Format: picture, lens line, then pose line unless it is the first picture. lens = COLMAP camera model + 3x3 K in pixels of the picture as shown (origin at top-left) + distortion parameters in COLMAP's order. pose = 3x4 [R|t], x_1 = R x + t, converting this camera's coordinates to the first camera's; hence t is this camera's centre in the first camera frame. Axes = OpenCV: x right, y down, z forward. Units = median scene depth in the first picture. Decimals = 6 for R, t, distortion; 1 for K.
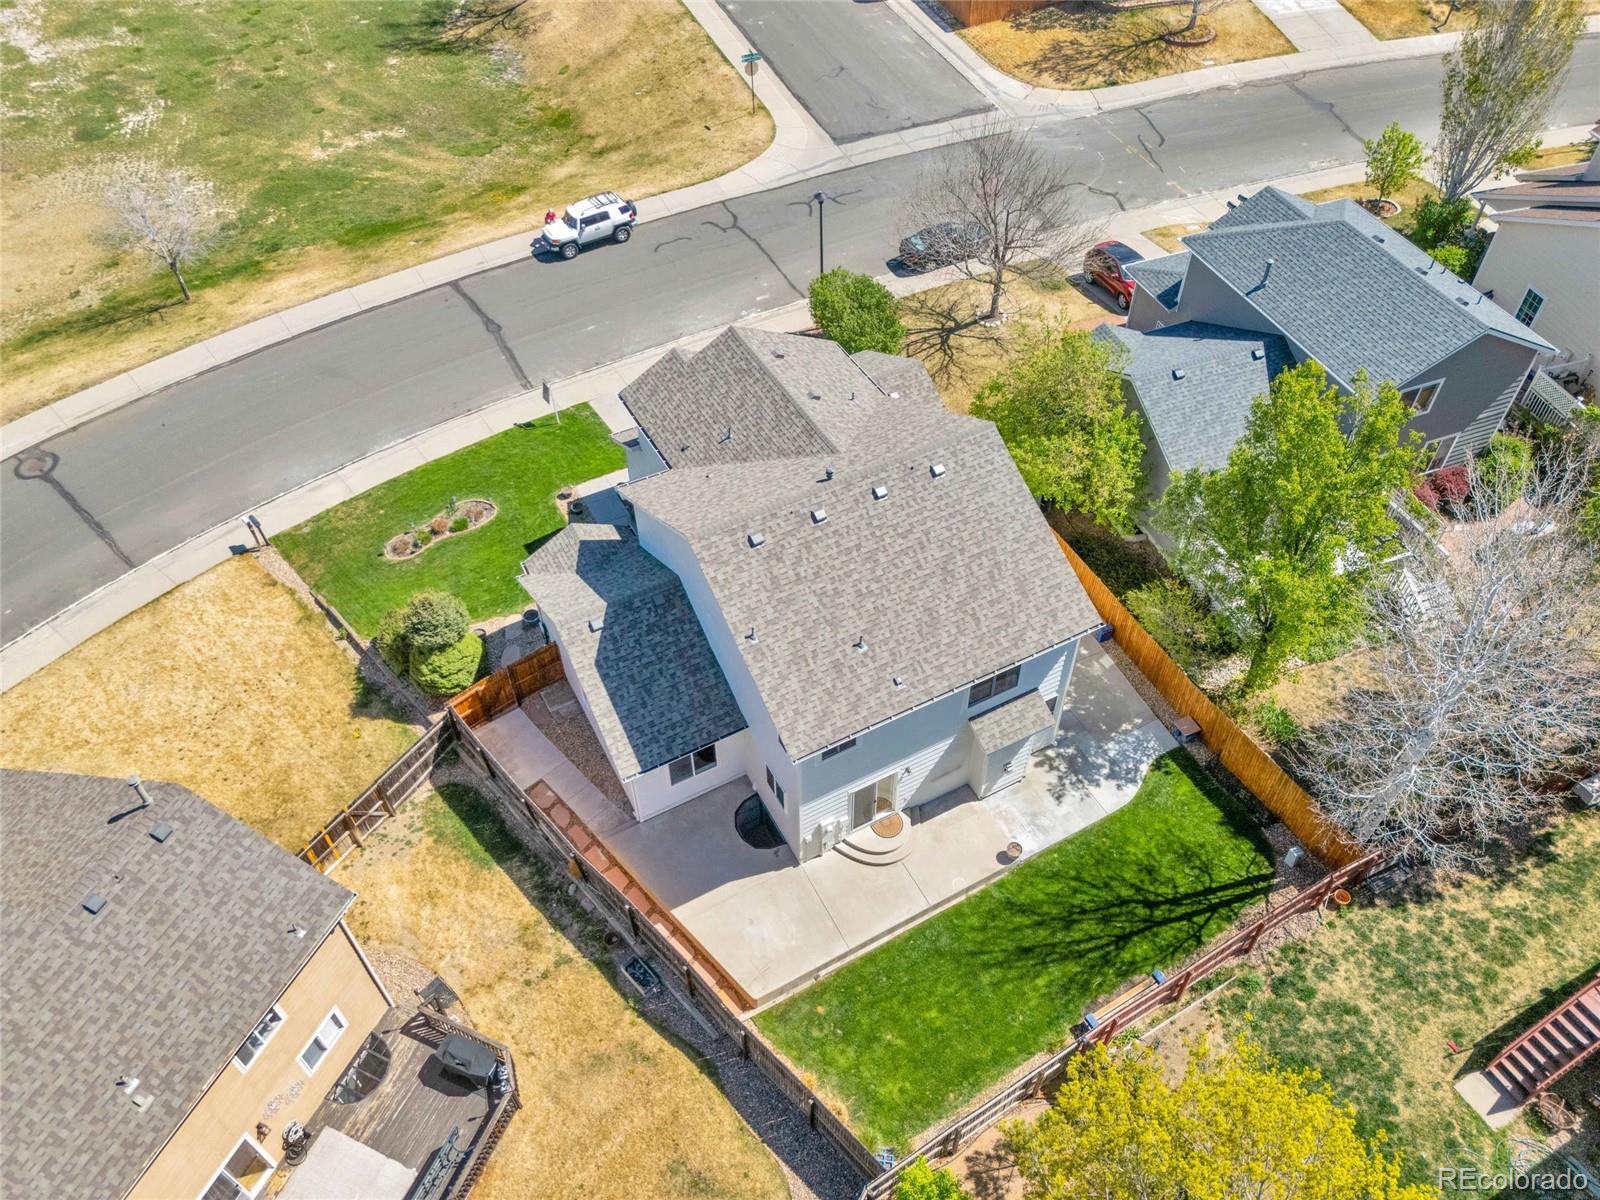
lens RADIAL K [[1233.5, 0, 803.3], [0, 1233.5, 547.4], [0, 0, 1]] dist [0.085736, -0.097089]
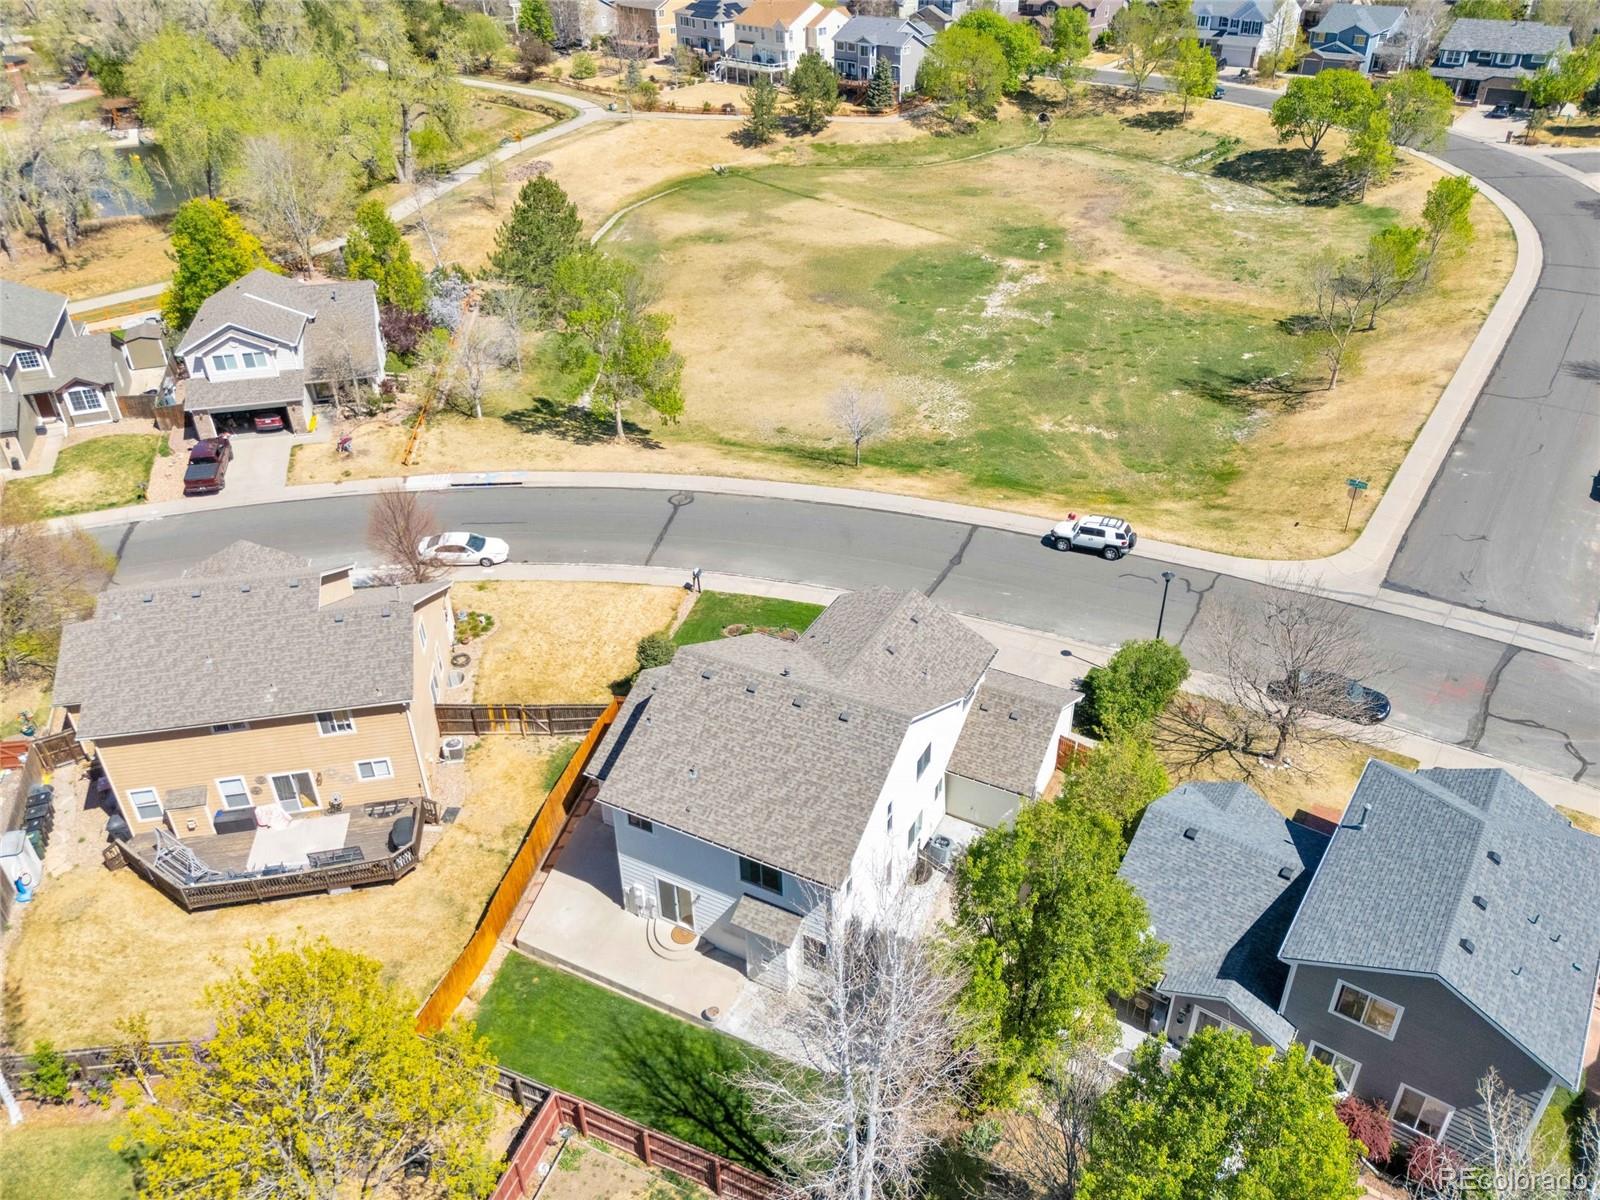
lens RADIAL K [[1209.6, 0, 794.3], [0, 1209.6, 539.4], [0, 0, 1]] dist [0.110815, -0.093514]
pose [[0.562229, 0.414070, -0.715852, 0.500362], [-0.574462, 0.818233, 0.022109, -0.116649], [0.594888, 0.398800, 0.697902, 0.015512]]
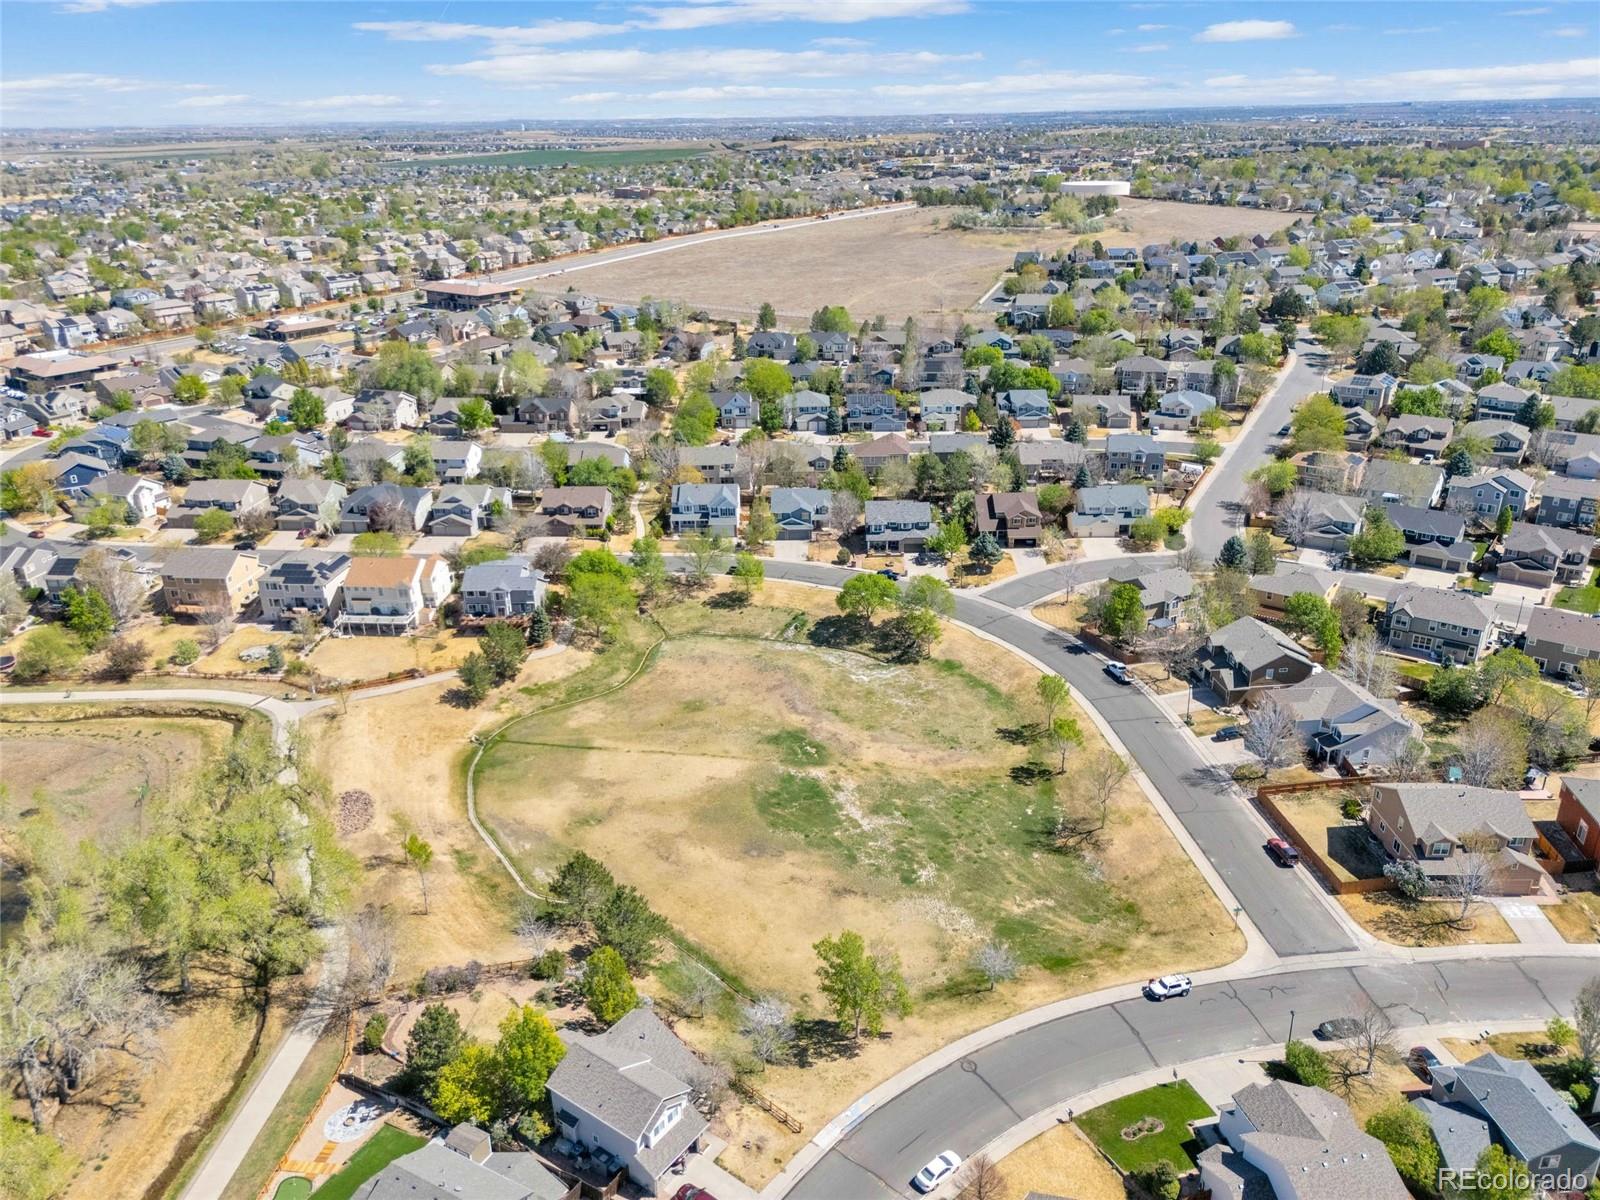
lens RADIAL K [[1209.6, 0, 794.3], [0, 1209.6, 539.4], [0, 0, 1]] dist [0.110815, -0.093514]
pose [[0.966585, 0.082116, -0.242837, -0.356658], [-0.175668, 0.902085, -0.394187, 0.017171], [0.186691, 0.423674, 0.886367, -1.501734]]
